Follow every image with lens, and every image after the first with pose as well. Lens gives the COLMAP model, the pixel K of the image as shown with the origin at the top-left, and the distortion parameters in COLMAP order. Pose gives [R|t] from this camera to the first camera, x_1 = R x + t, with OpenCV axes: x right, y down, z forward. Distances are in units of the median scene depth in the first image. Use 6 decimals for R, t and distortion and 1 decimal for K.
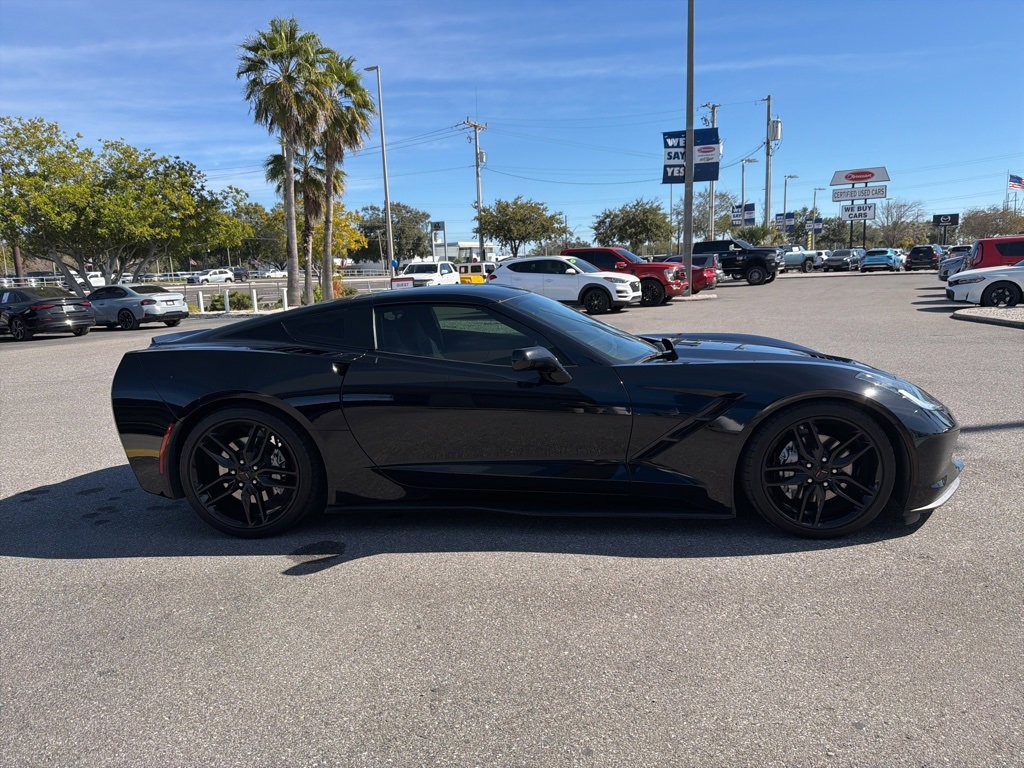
lens RADIAL K [[719.3, 0, 512.8], [0, 719.3, 383.4], [0, 0, 1]] dist [0.183913, -0.381156]
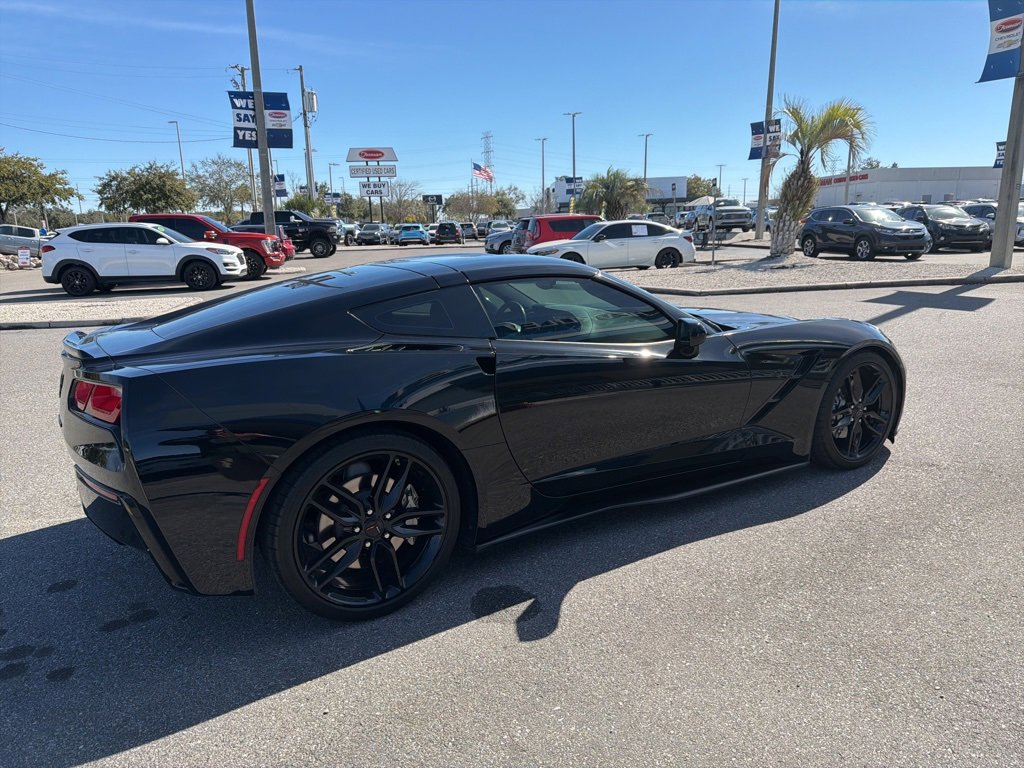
lens RADIAL K [[725.6, 0, 506.7], [0, 725.6, 383.4], [0, 0, 1]] dist [0.060172, -0.082307]
pose [[0.799824, -0.114776, 0.589158, -0.099021], [0.093063, 0.993391, 0.067187, -0.007448], [-0.592976, 0.001090, 0.805220, 0.054329]]
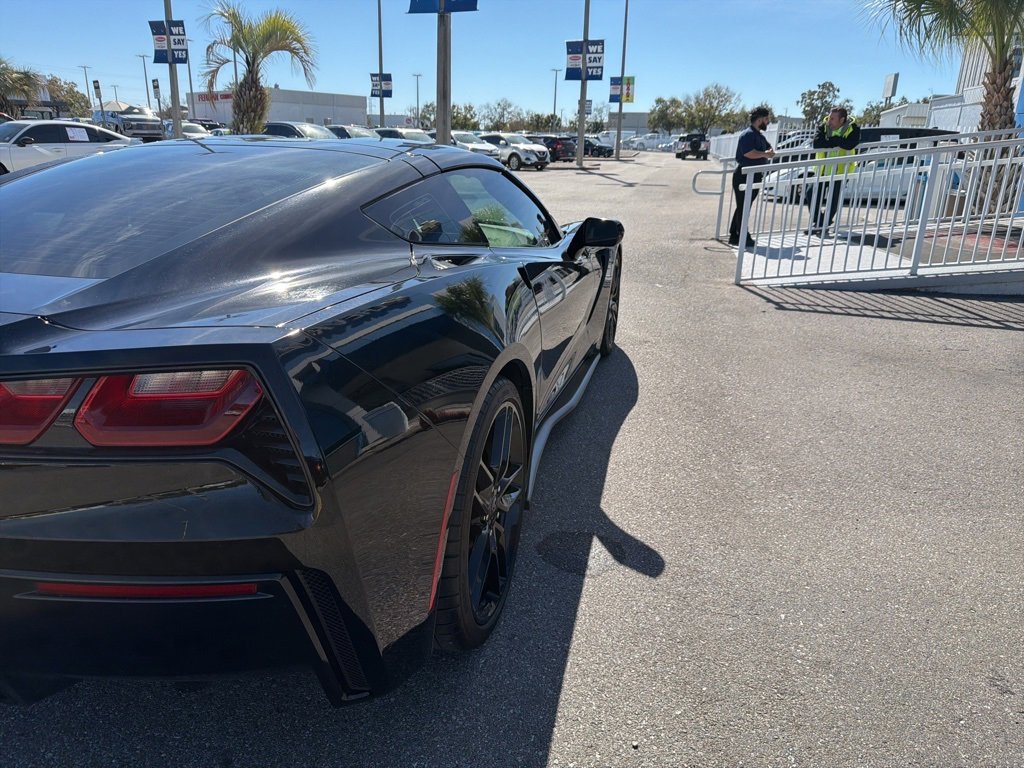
lens RADIAL K [[725.6, 0, 506.7], [0, 725.6, 383.4], [0, 0, 1]] dist [0.060172, -0.082307]
pose [[0.143888, -0.274519, 0.950755, -0.124828], [0.124879, 0.958109, 0.257743, -0.014101], [-0.981683, 0.081643, 0.172143, 0.134966]]
